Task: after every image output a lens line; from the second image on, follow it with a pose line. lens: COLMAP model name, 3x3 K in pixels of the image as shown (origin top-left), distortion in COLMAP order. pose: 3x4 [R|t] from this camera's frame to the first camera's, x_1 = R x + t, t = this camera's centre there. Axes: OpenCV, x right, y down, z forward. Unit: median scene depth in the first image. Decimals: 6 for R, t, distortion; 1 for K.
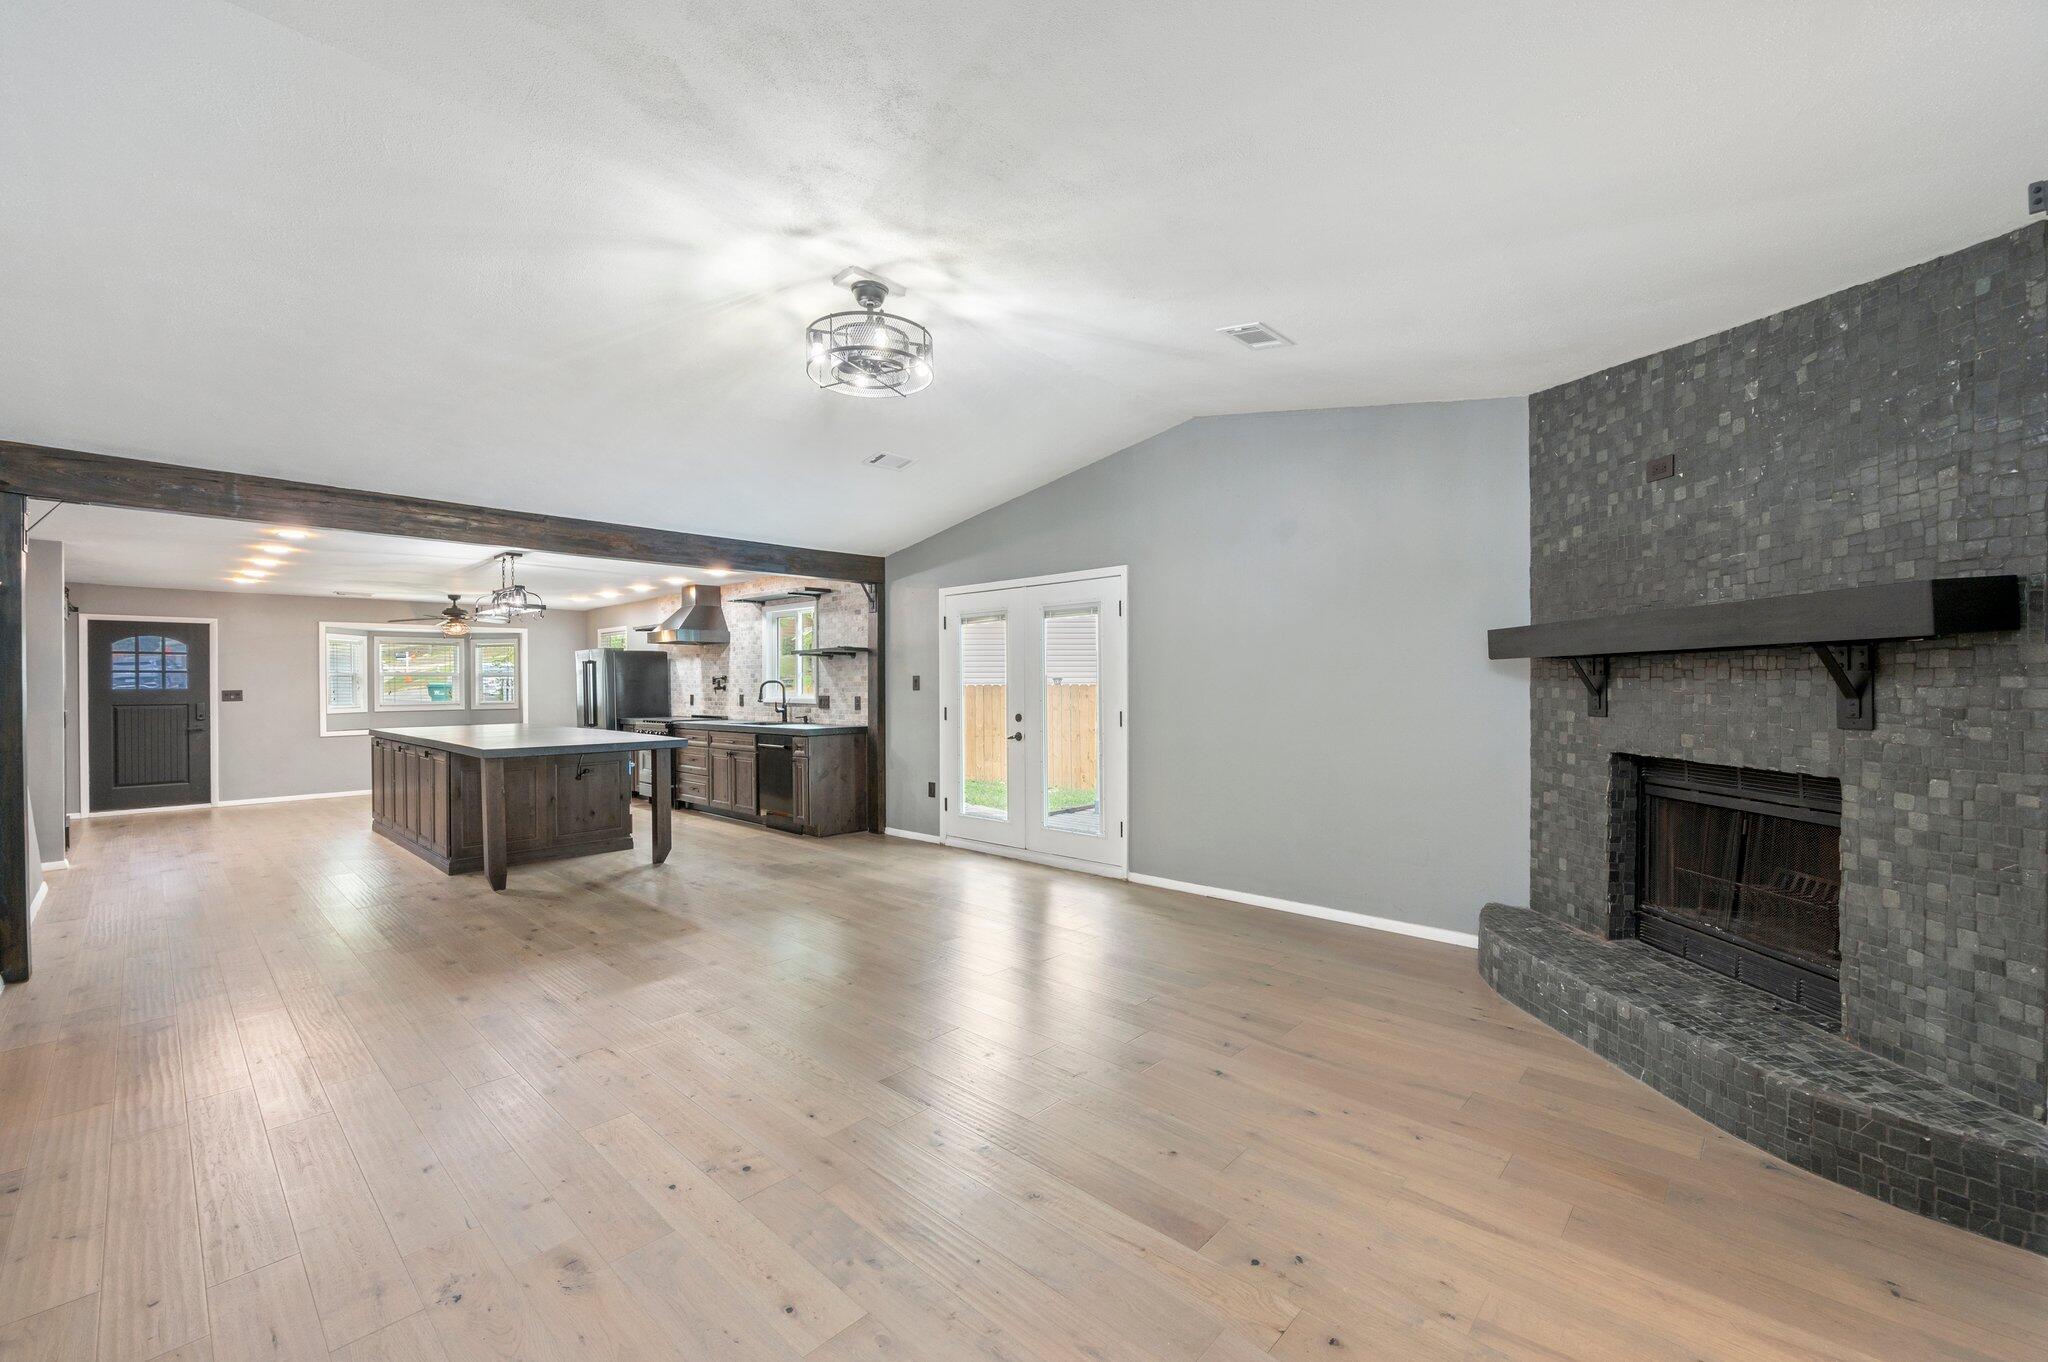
lens RADIAL K [[828.8, 0, 1047.0], [0, 828.8, 684.1], [0, 0, 1]] dist [-0.001511, -0.000138]
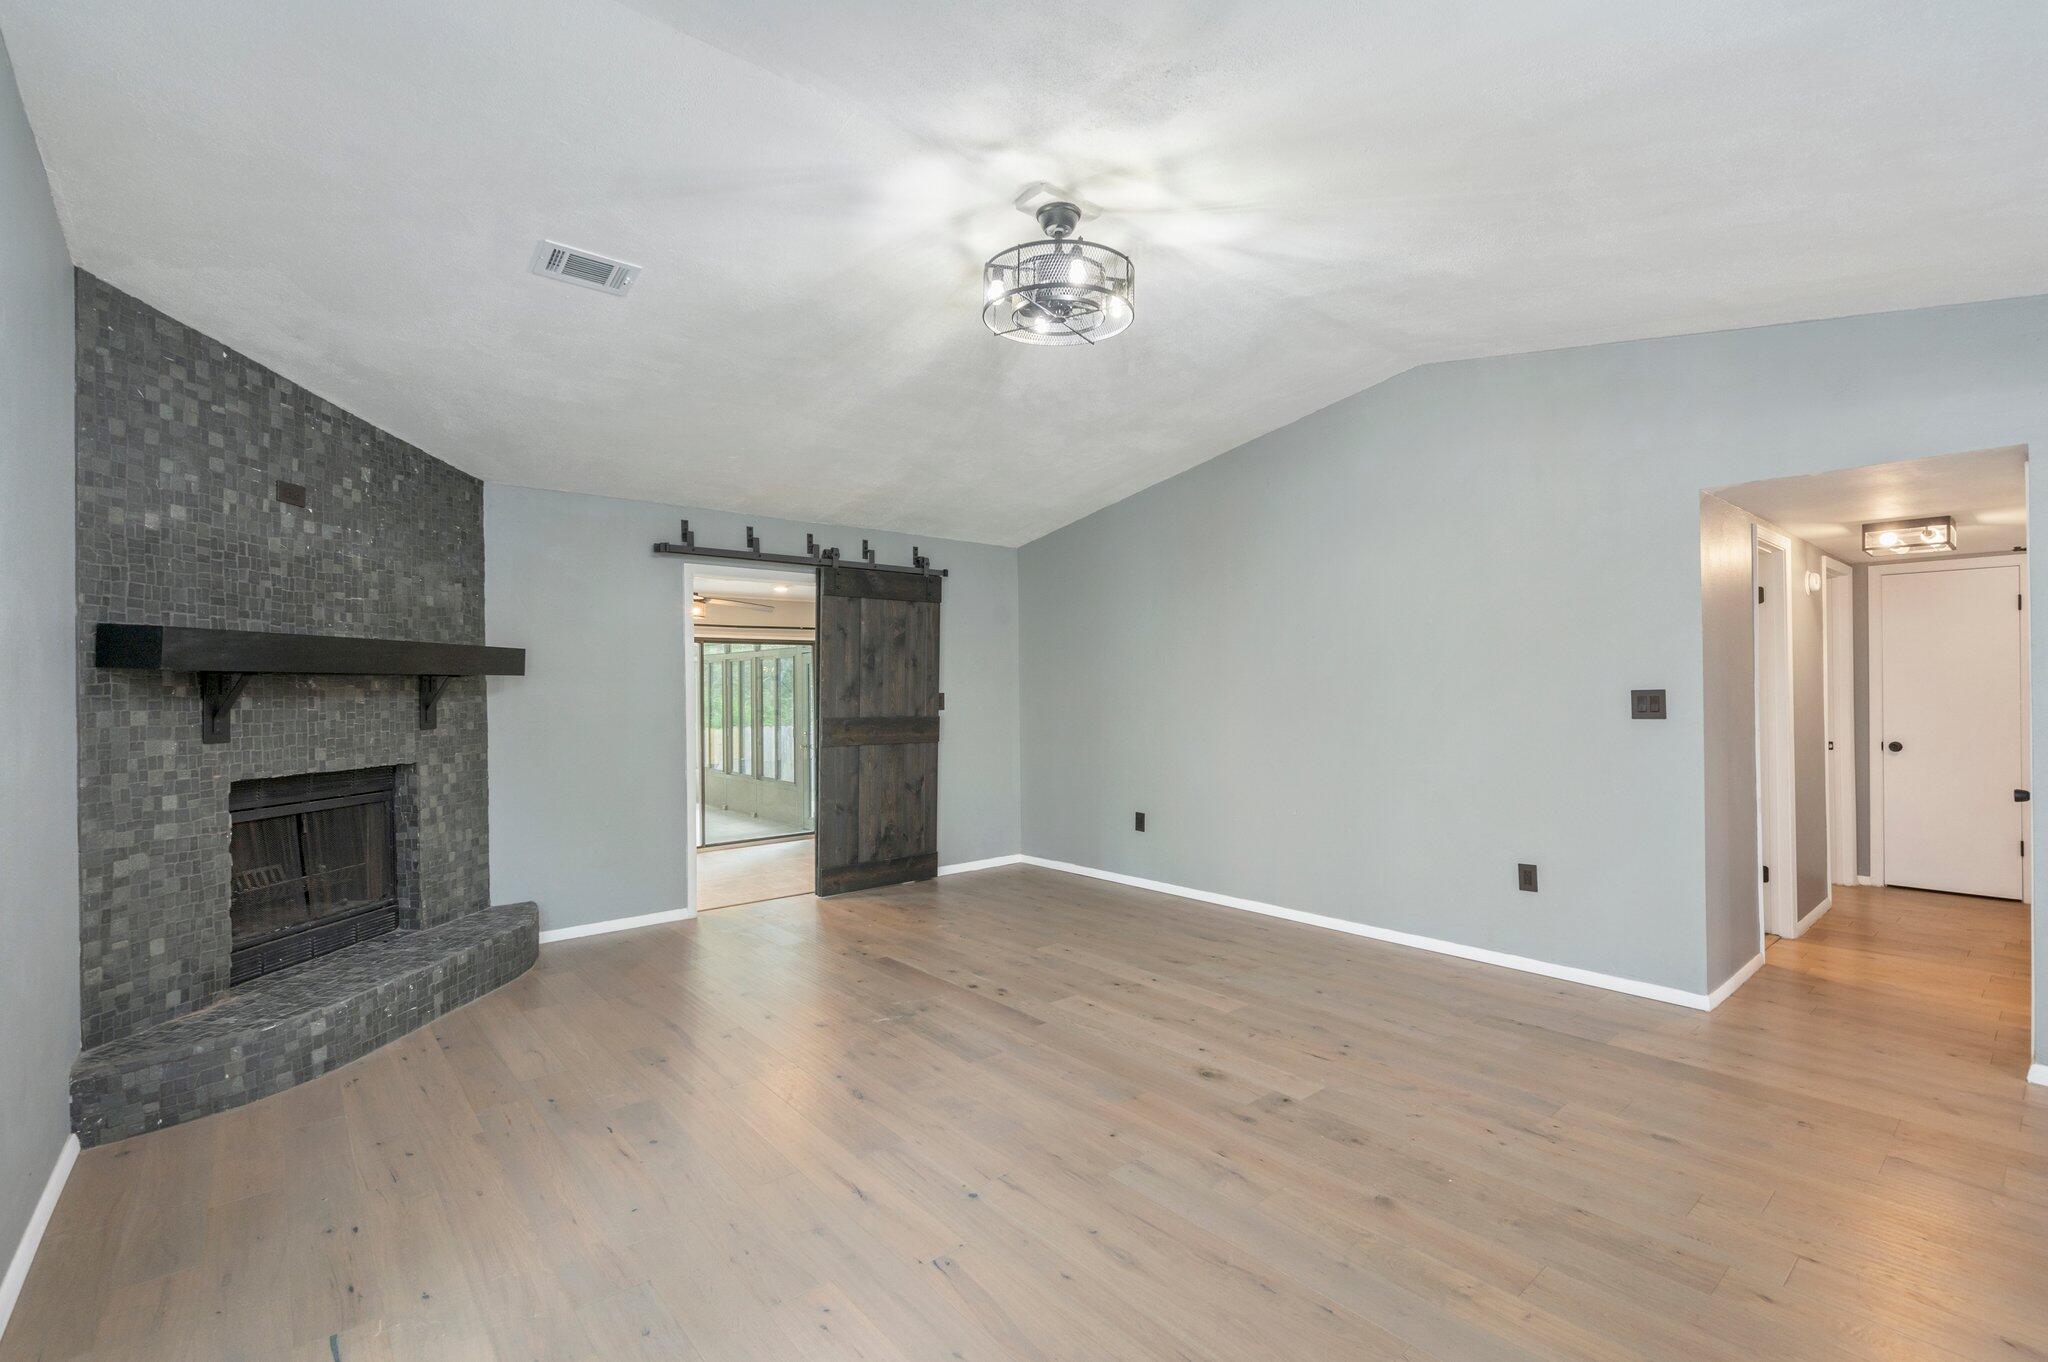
lens RADIAL K [[898.8, 0, 1024.5], [0, 898.8, 684.5], [0, 0, 1]] dist [-0.001715, -0.000022]
pose [[-0.988480, 0.016983, 0.150393, -0.331228], [0.016337, 0.999851, -0.005533, -0.002438], [-0.150464, -0.003012, -0.988611, 2.010442]]
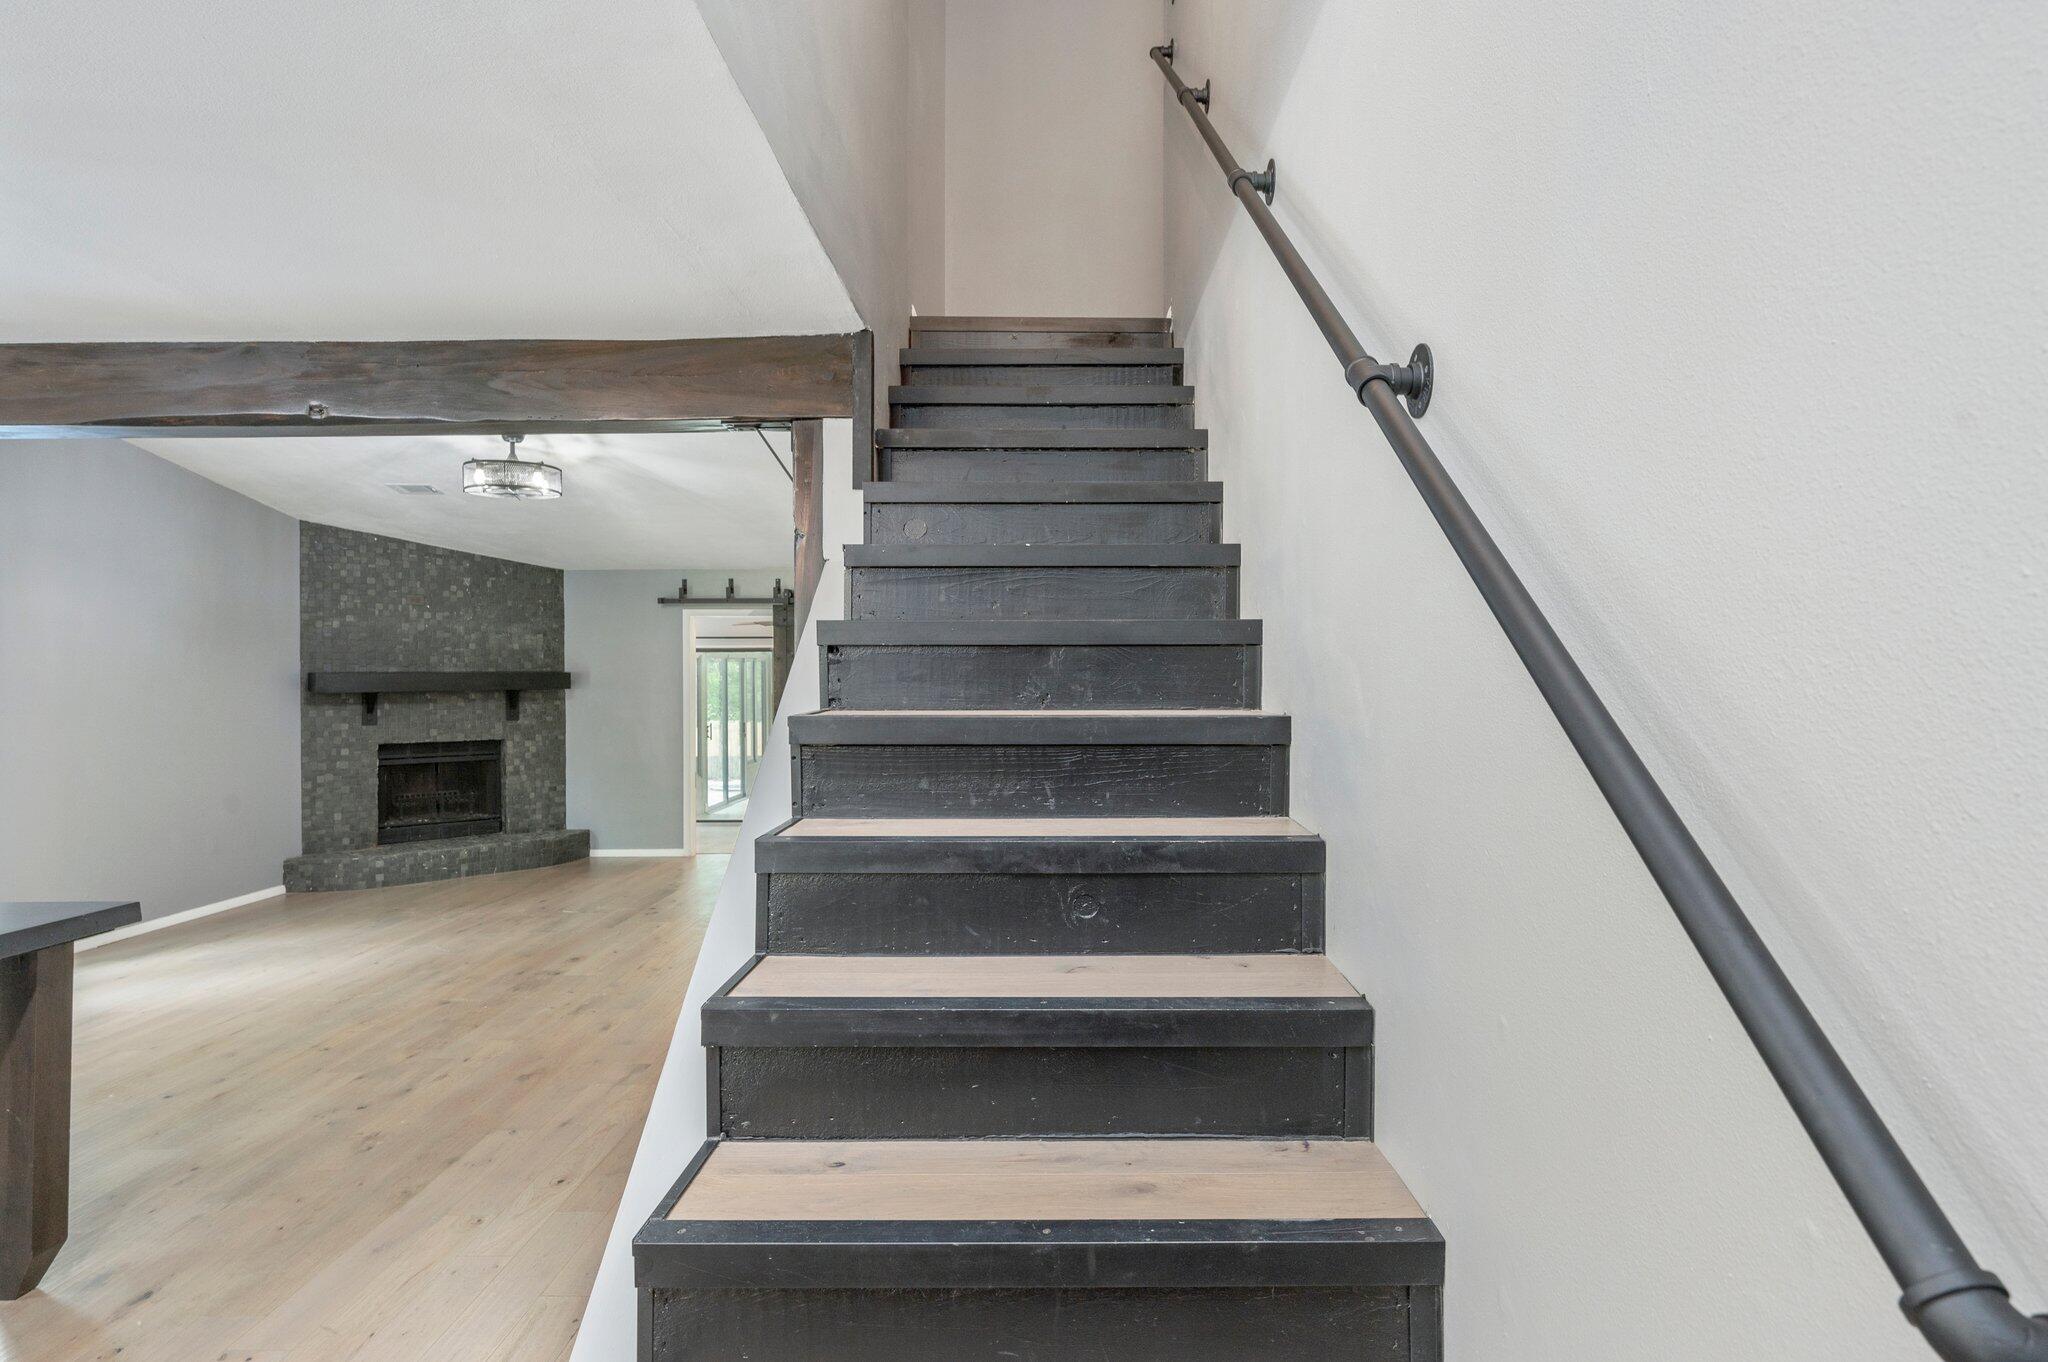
lens RADIAL K [[1067.8, 0, 1028.4], [0, 1067.8, 676.9], [0, 0, 1]] dist [-0.001471, -0.000216]
pose [[-0.660850, 0.007766, 0.750478, -2.262782], [0.008642, 0.999959, -0.002738, -0.052616], [-0.750468, 0.004676, -0.660890, 1.638647]]
